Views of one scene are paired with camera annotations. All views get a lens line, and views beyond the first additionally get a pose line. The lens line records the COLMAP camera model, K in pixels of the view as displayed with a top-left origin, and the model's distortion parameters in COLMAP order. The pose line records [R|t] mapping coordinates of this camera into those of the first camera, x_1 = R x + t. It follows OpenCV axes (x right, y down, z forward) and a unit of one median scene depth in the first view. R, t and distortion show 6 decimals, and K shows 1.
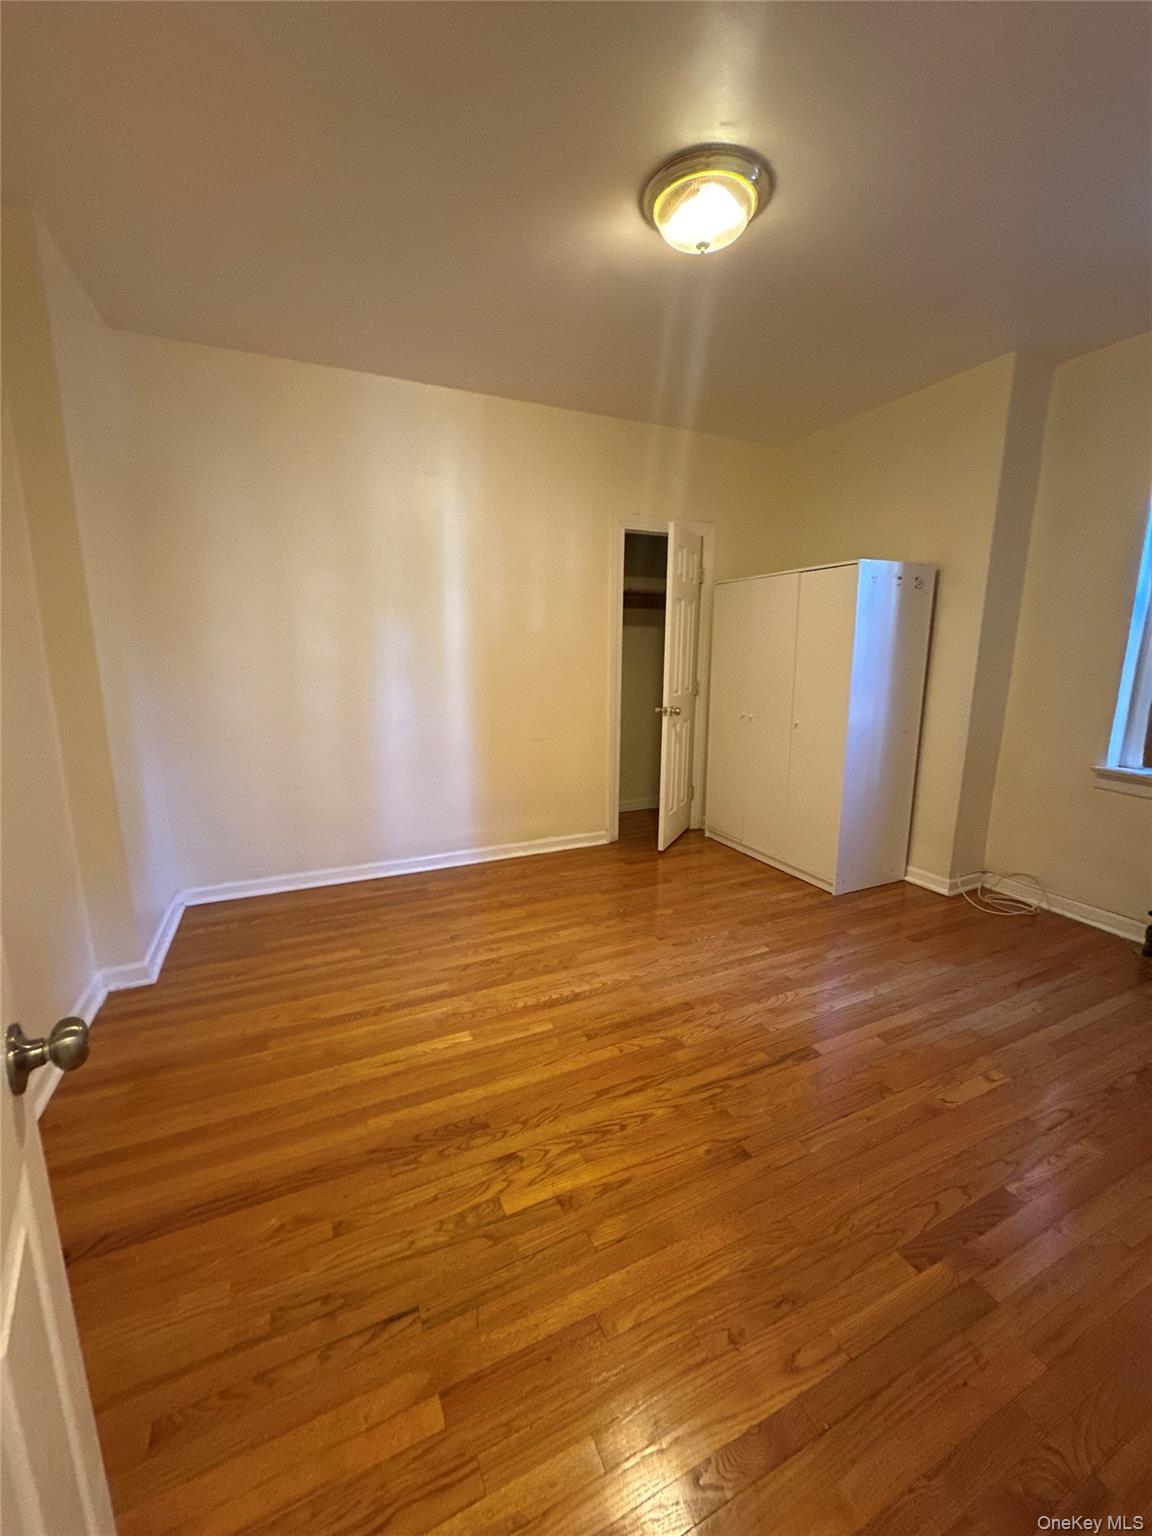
lens RADIAL K [[609.9, 0, 576.2], [0, 609.9, 765.7], [0, 0, 1]] dist [0.000918, -0.000011]
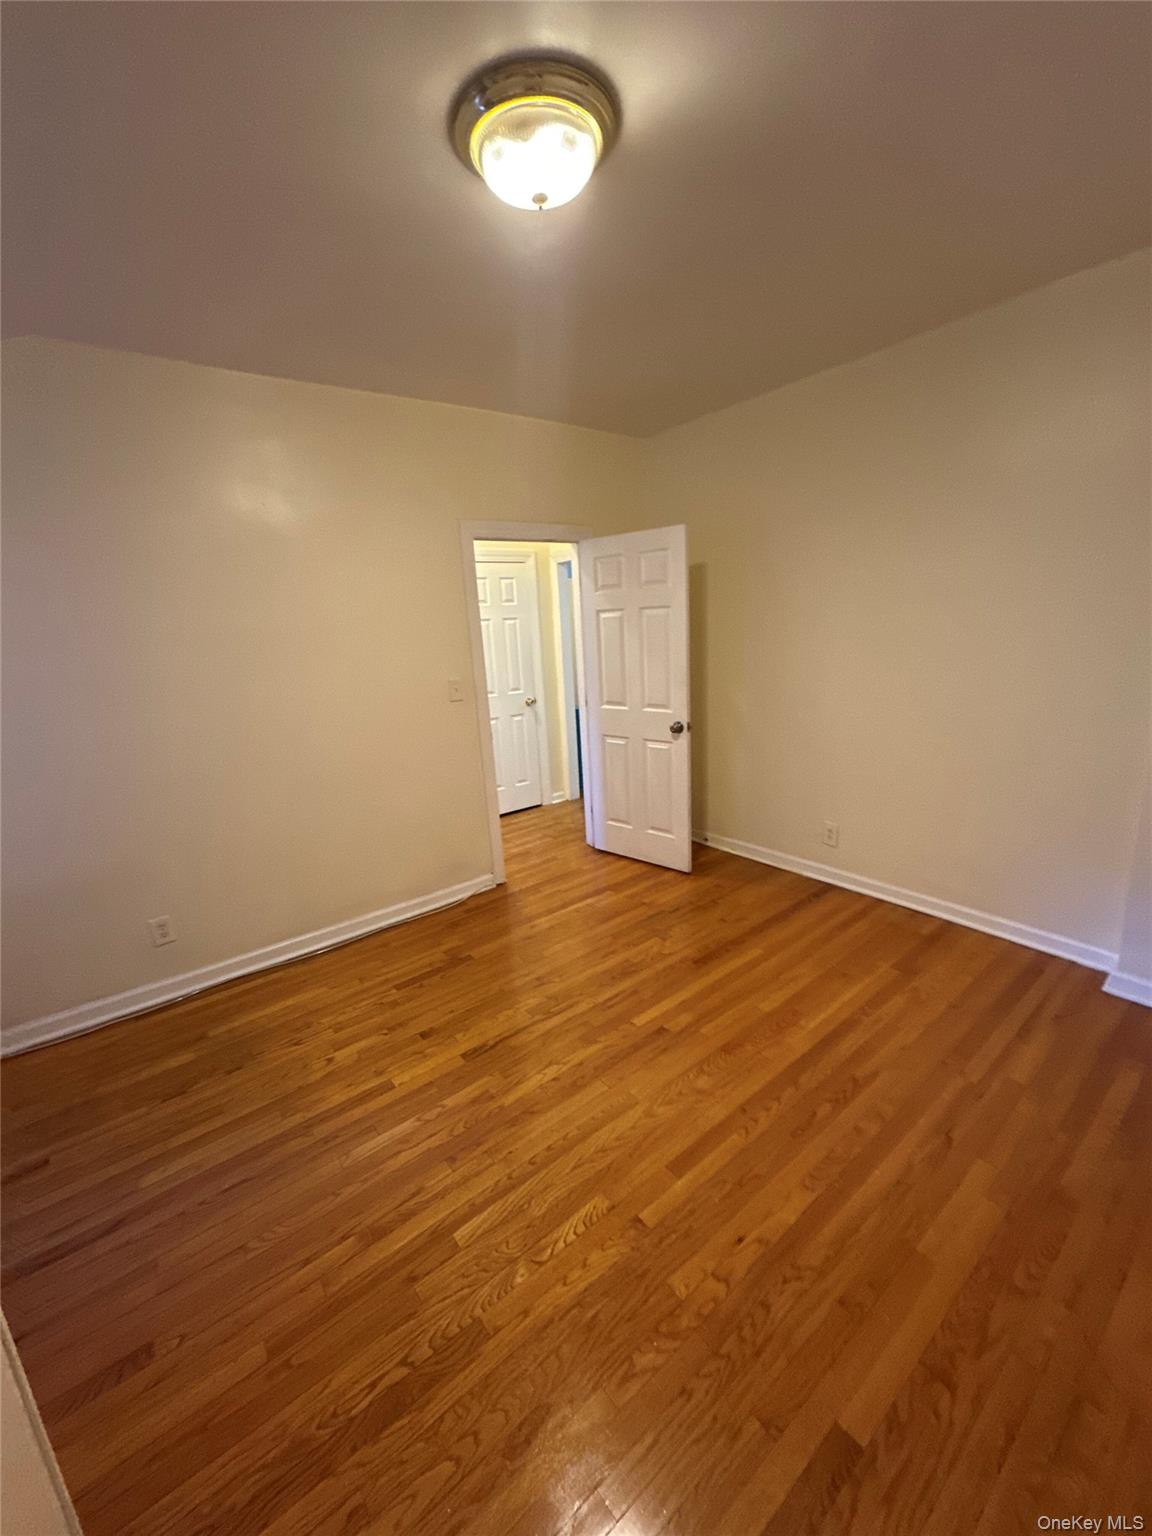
lens RADIAL K [[609.9, 0, 576.9], [0, 609.9, 766.2], [0, 0, 1]] dist [0.000918, -0.000011]
pose [[-0.973275, 0.100972, -0.206251, 0.307522], [0.006611, 0.910094, 0.414348, -0.392467], [0.229546, 0.401911, -0.886440, 1.519099]]
